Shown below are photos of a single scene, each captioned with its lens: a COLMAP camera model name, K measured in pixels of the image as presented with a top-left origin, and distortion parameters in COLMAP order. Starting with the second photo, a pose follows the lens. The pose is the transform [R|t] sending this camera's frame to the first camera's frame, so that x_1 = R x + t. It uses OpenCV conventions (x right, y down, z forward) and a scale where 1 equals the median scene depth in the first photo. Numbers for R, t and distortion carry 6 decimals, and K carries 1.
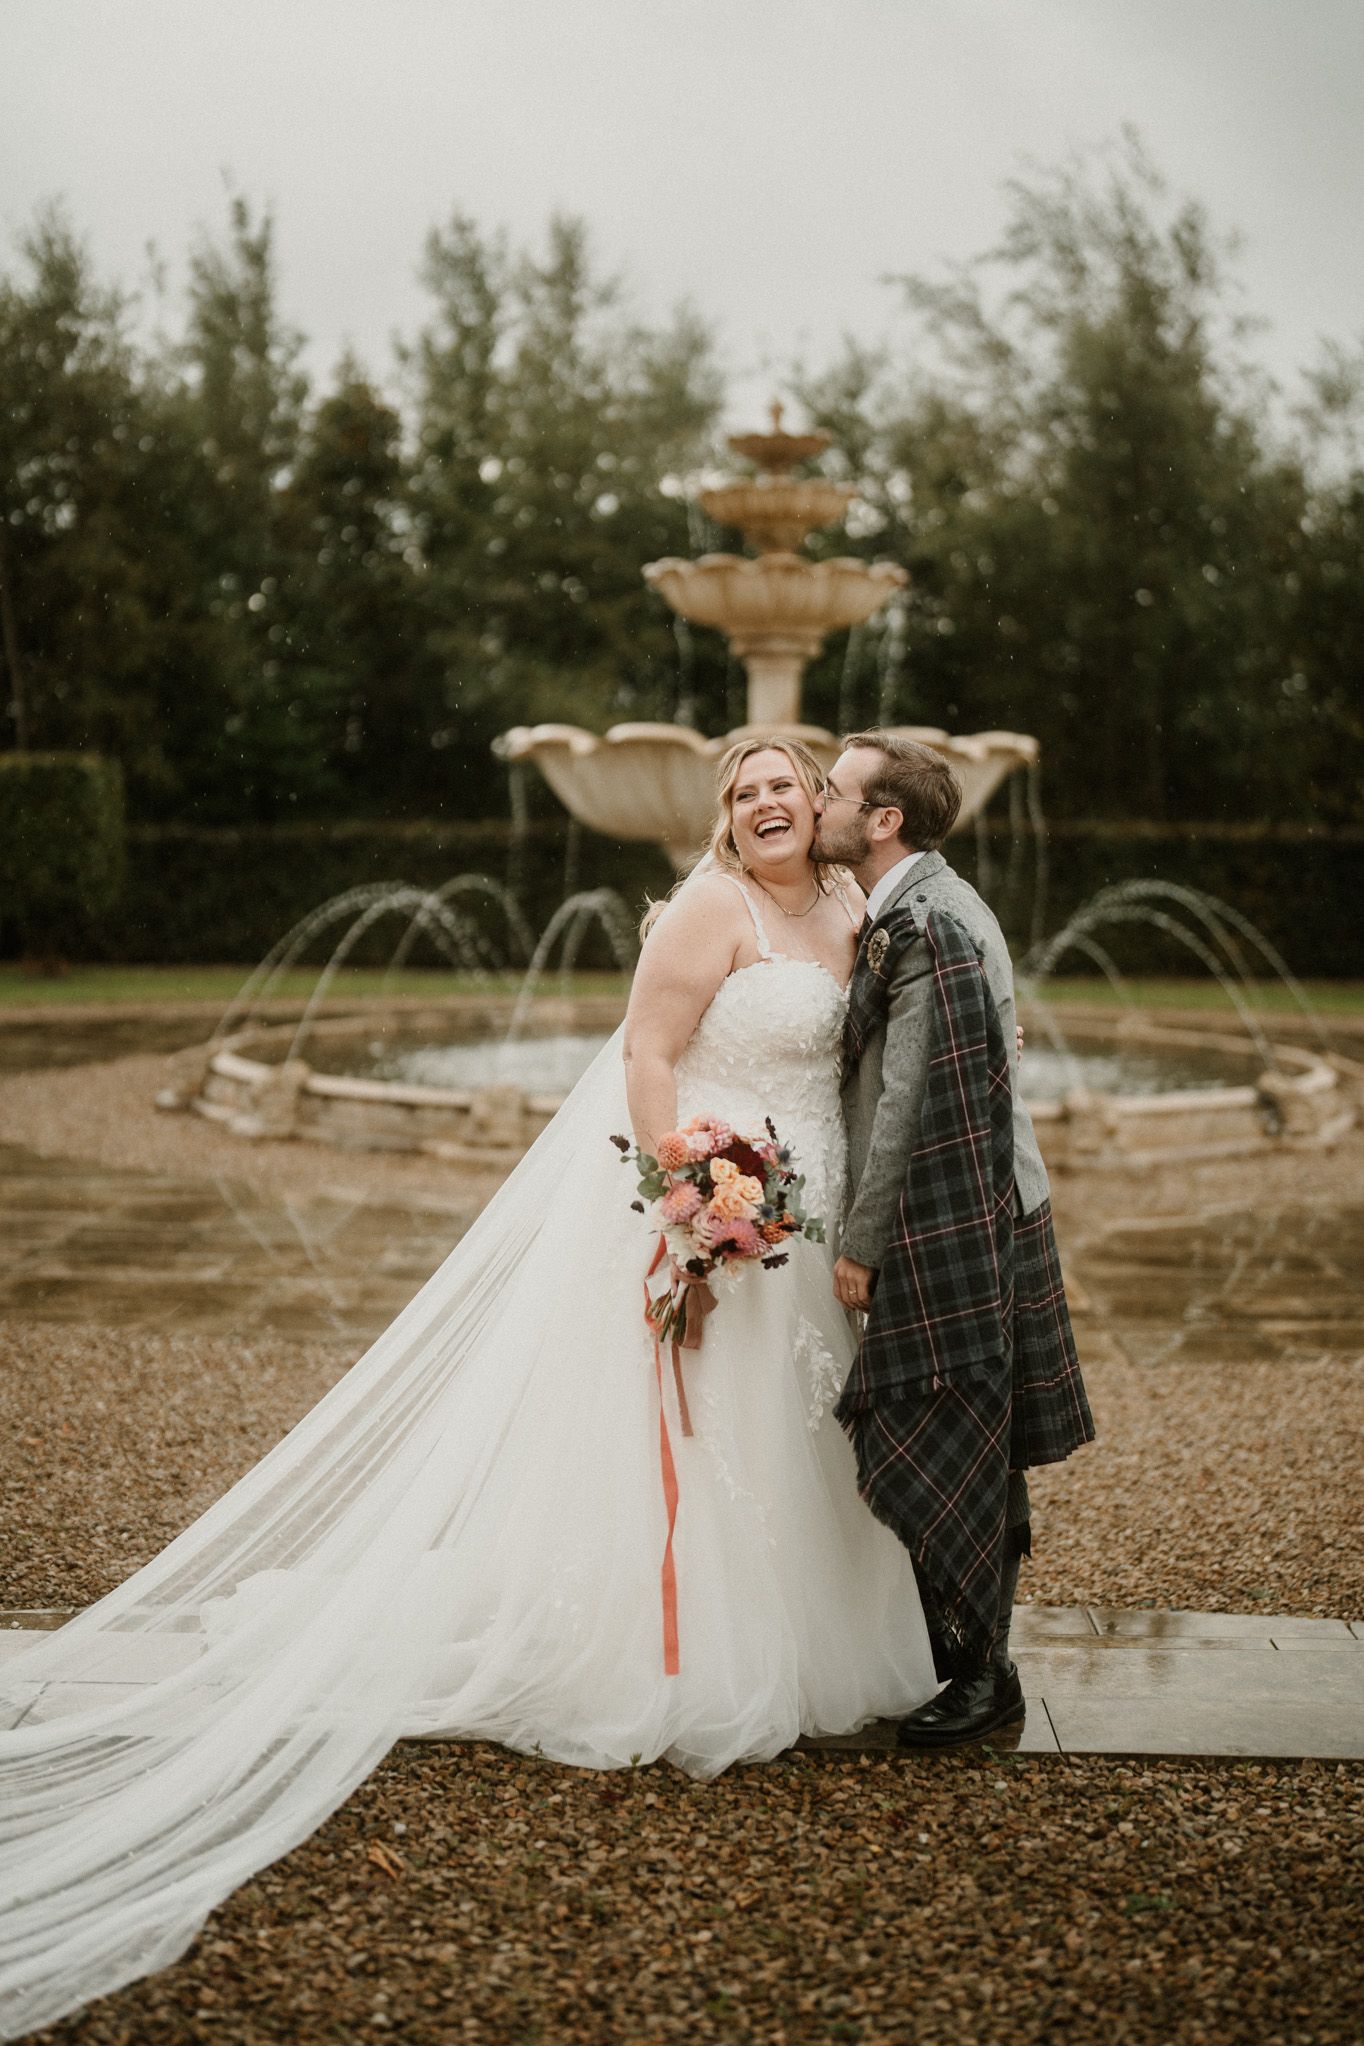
lens RADIAL K [[2867.4, 0, 682.0], [0, 2867.4, 1023.0], [0, 0, 1]] dist [-0.163172, 0.753305]
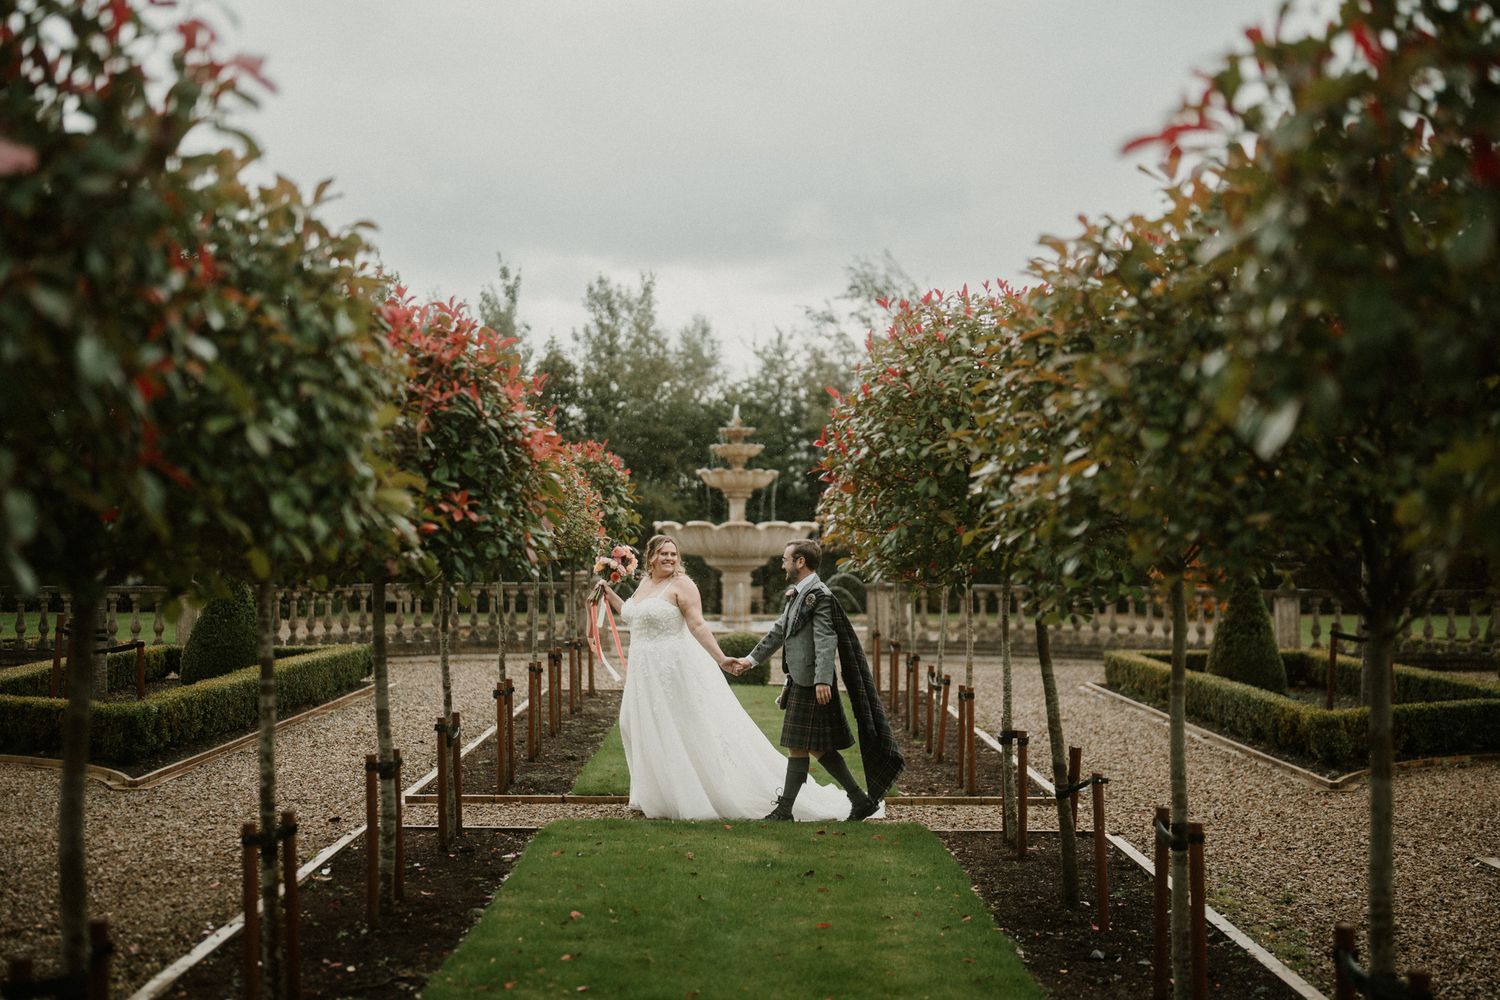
lens RADIAL K [[2102.2, 0, 750.5], [0, 2102.2, 470.1], [0, 0, 1]] dist [-0.163172, 0.753305]
pose [[0.999617, -0.006436, 0.026922, -0.010254], [0.009251, 0.994349, -0.105760, 0.058960], [-0.026089, 0.105969, 0.994027, -0.883670]]
